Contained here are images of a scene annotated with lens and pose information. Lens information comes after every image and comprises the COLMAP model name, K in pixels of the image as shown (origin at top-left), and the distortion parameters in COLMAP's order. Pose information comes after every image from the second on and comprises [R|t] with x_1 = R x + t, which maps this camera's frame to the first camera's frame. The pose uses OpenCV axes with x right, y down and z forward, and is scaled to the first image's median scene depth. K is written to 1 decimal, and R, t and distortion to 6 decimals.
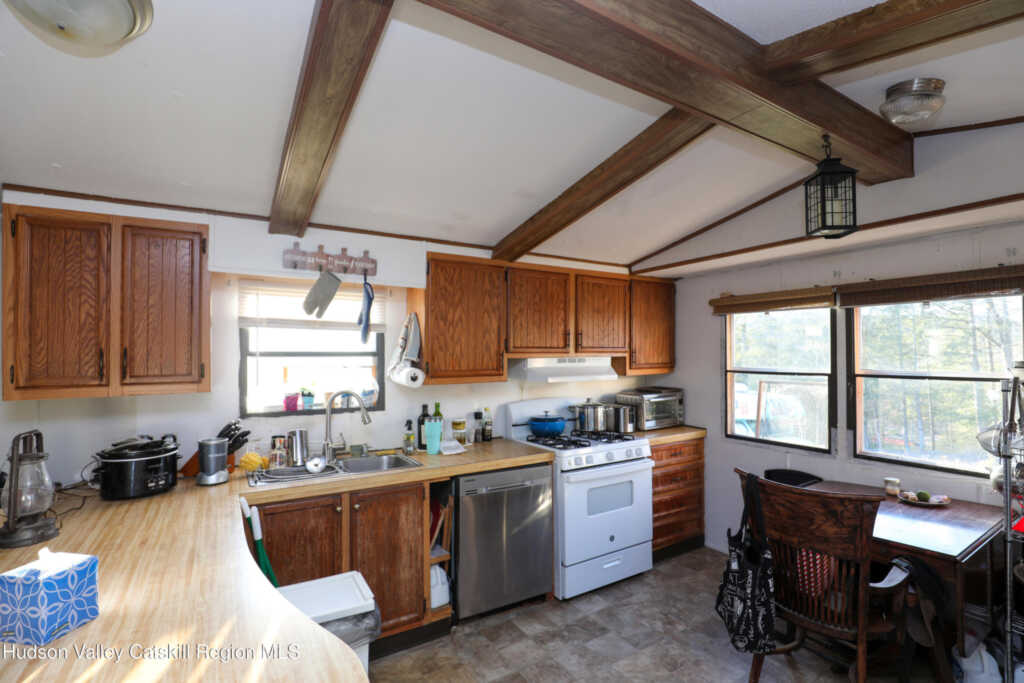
lens RADIAL K [[464.0, 0, 512.0], [0, 464.0, 341.5], [0, 0, 1]] dist [-0.034312, 0.000251]
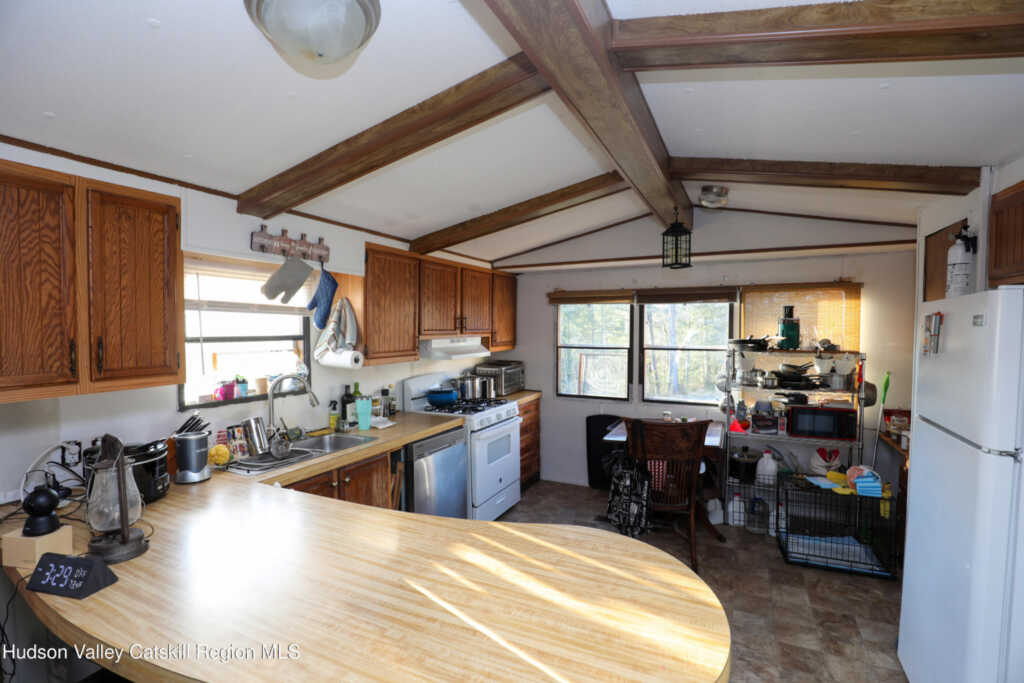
lens RADIAL K [[464.0, 0, 512.0], [0, 464.0, 341.5], [0, 0, 1]] dist [-0.034312, 0.000251]
pose [[0.848571, -0.014314, 0.528887, -0.453221], [-0.014015, 0.998675, 0.049515, -0.021120], [-0.528895, -0.049430, 0.847247, -0.089011]]
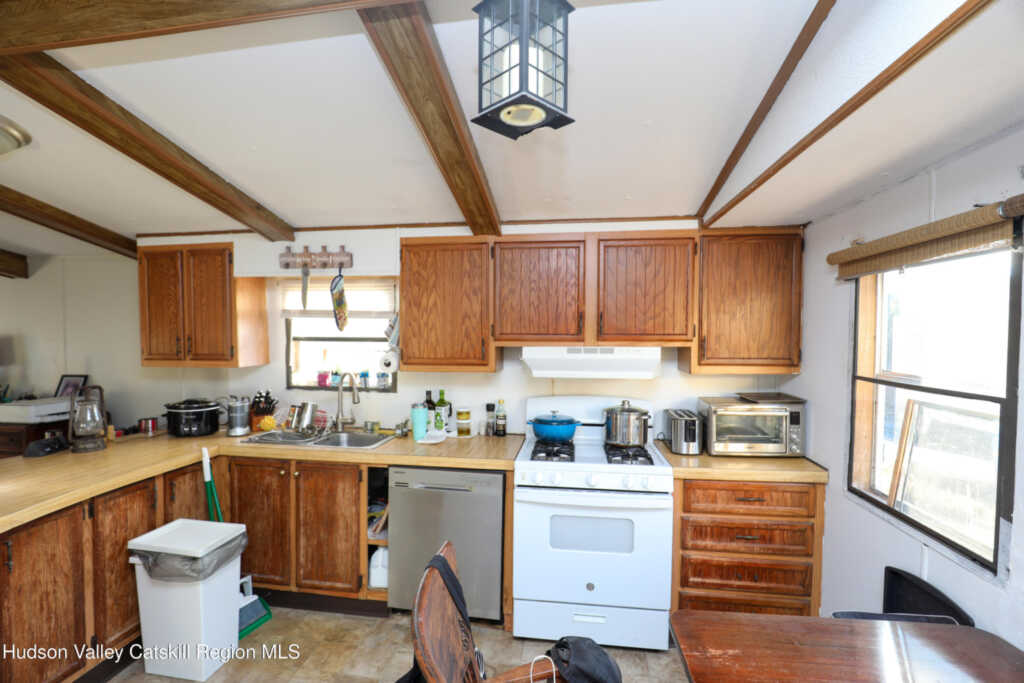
lens RADIAL K [[464.0, 0, 512.0], [0, 464.0, 341.5], [0, 0, 1]] dist [-0.034312, 0.000251]
pose [[0.770272, 0.018701, -0.637442, 0.627053], [0.009823, 0.999103, 0.041180, -0.009876], [0.637640, -0.037981, 0.769397, 0.371476]]
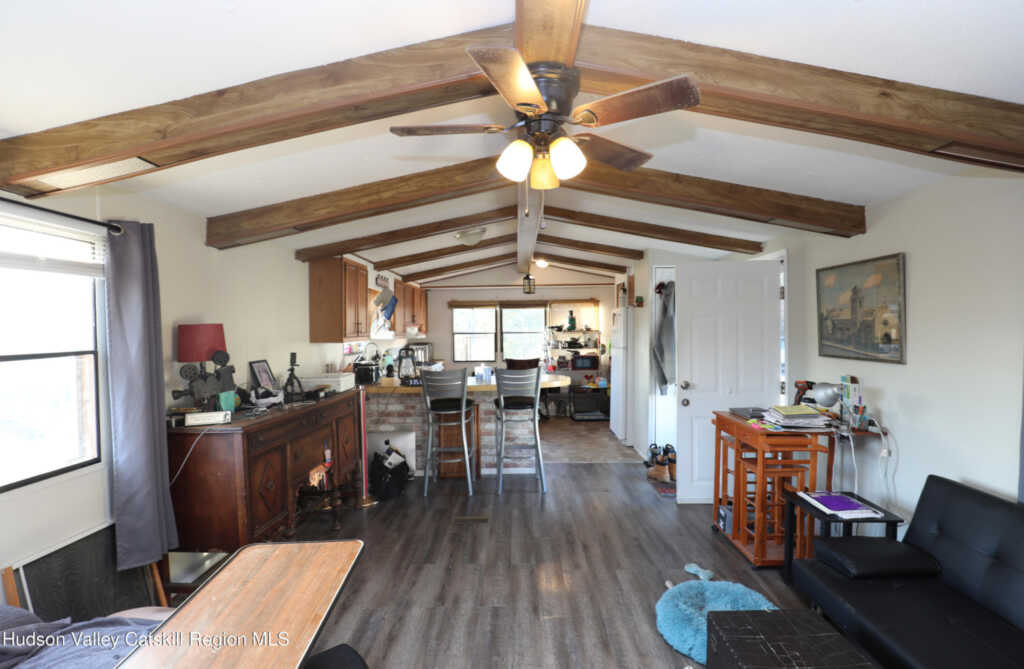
lens RADIAL K [[508.1, 0, 512.0], [0, 508.1, 334.5], [0, 0, 1]] dist [-0.000077, -0.000005]
pose [[0.536957, -0.013281, 0.843505, -1.916064], [-0.009748, 0.999712, 0.021946, 0.014517], [-0.843553, -0.020007, 0.536673, -0.764660]]
